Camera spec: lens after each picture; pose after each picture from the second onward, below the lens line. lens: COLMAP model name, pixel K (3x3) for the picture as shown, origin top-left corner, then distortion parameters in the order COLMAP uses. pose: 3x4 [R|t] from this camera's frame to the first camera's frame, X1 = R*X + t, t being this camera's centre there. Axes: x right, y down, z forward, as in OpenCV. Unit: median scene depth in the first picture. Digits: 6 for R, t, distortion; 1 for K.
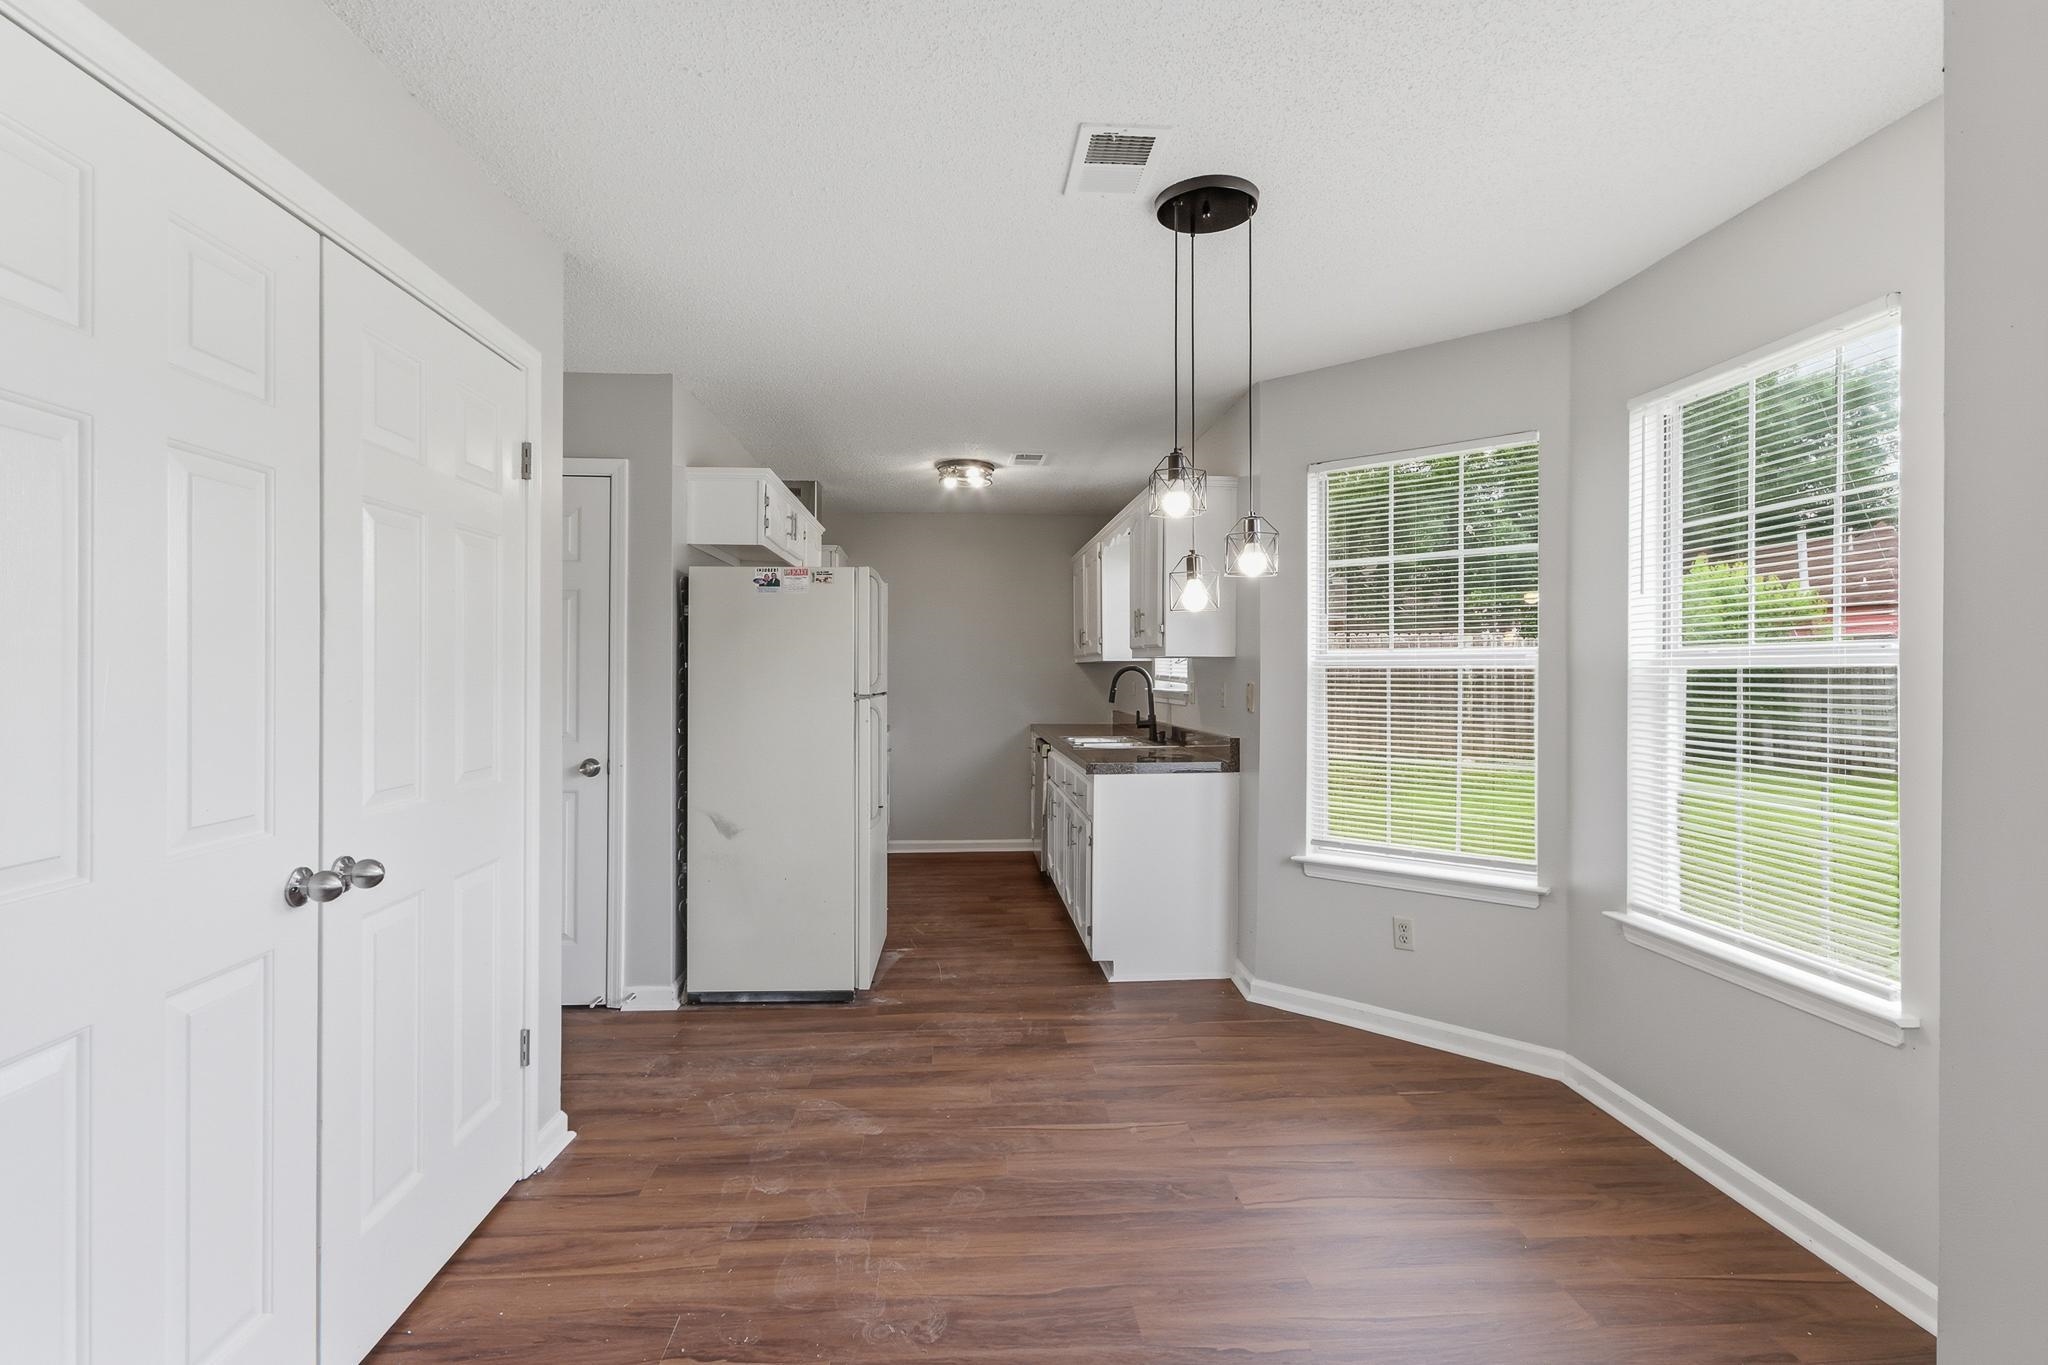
lens RADIAL K [[950.5, 0, 1013.7], [0, 950.5, 672.6], [0, 0, 1]] dist [0.007153, -0.000821]
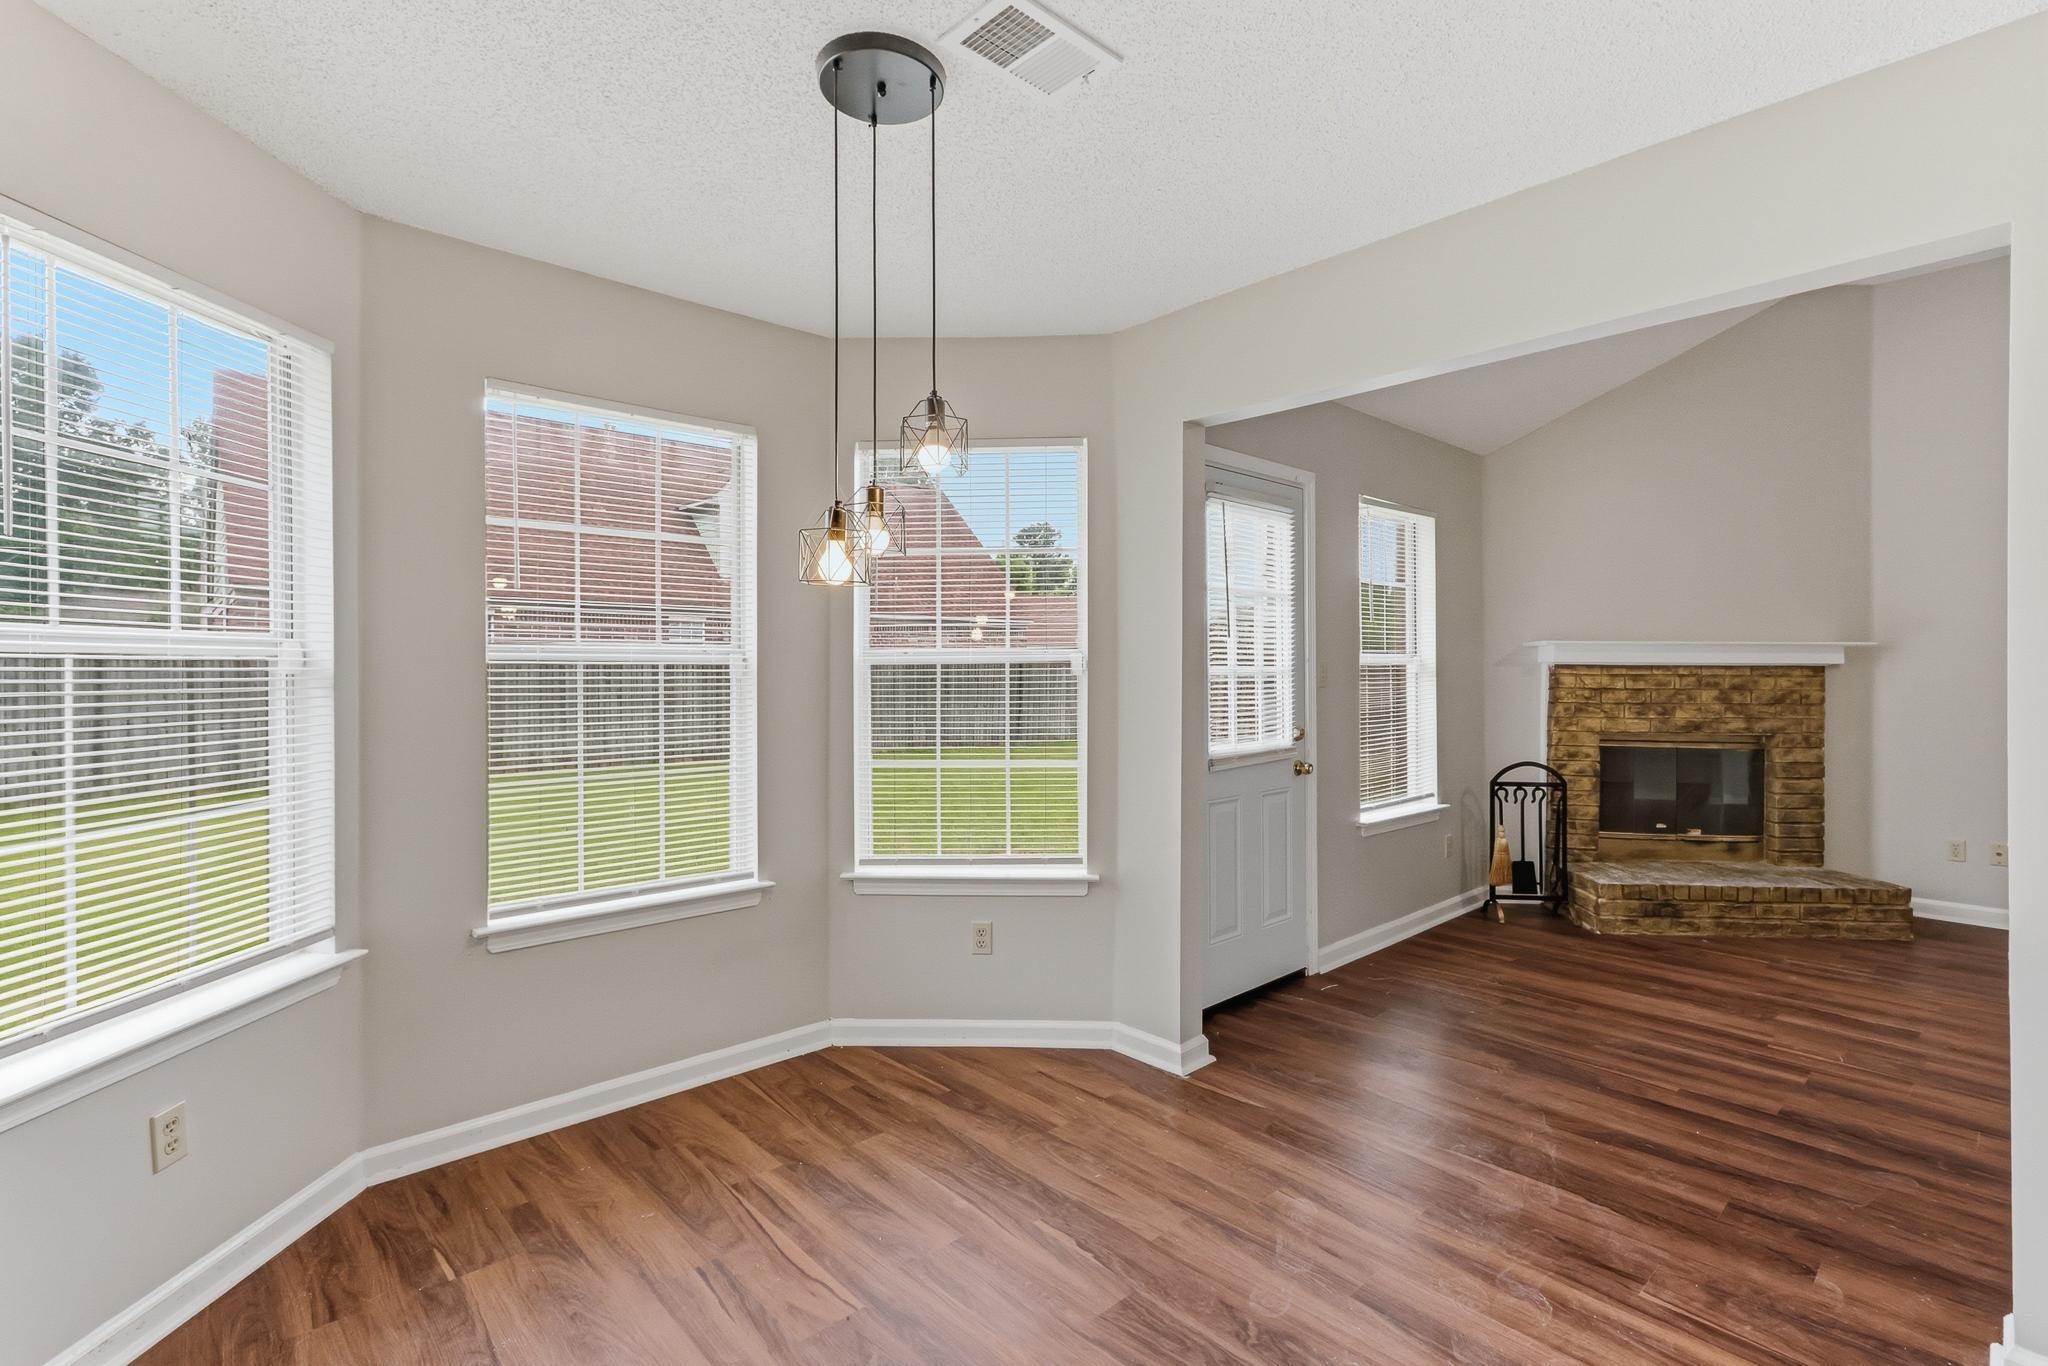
lens RADIAL K [[950.5, 0, 1013.7], [0, 950.5, 673.1], [0, 0, 1]] dist [0.007153, -0.000821]
pose [[-0.625646, -0.003250, 0.780100, -0.471848], [0.001326, 0.999985, 0.005230, 0.002211], [-0.780106, 0.004307, -0.625633, 1.366296]]
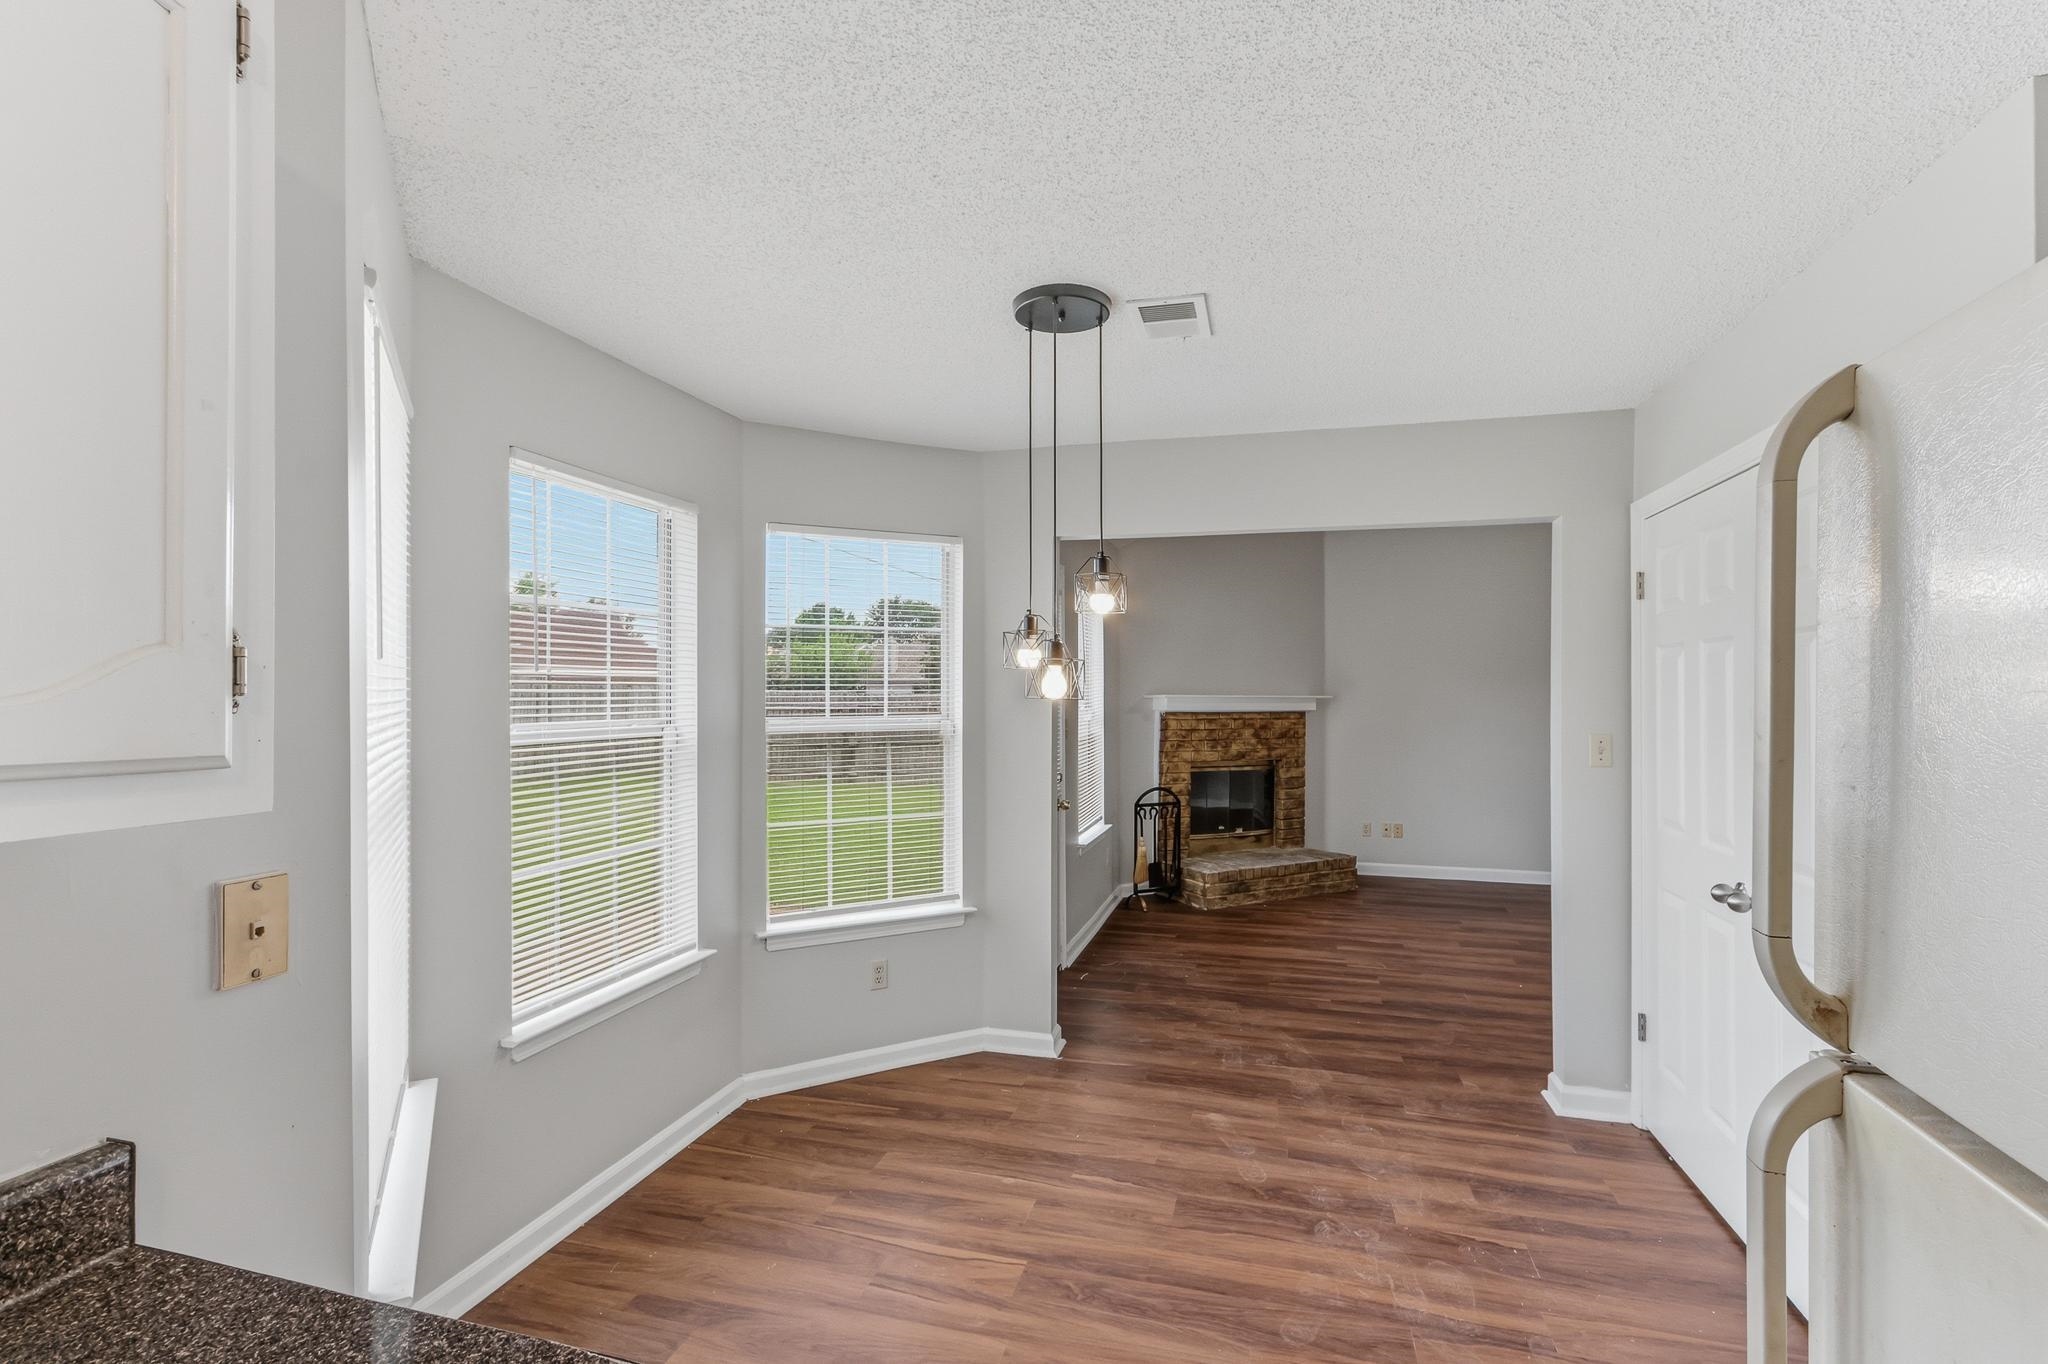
lens RADIAL K [[961.2, 0, 1013.7], [0, 961.2, 689.4], [0, 0, 1]] dist [-0.038694, 0.060544]
pose [[-0.942544, -0.004050, 0.334057, -0.093892], [-0.003736, 0.999992, 0.001580, -0.074828], [-0.334061, 0.000241, -0.942551, 1.934601]]
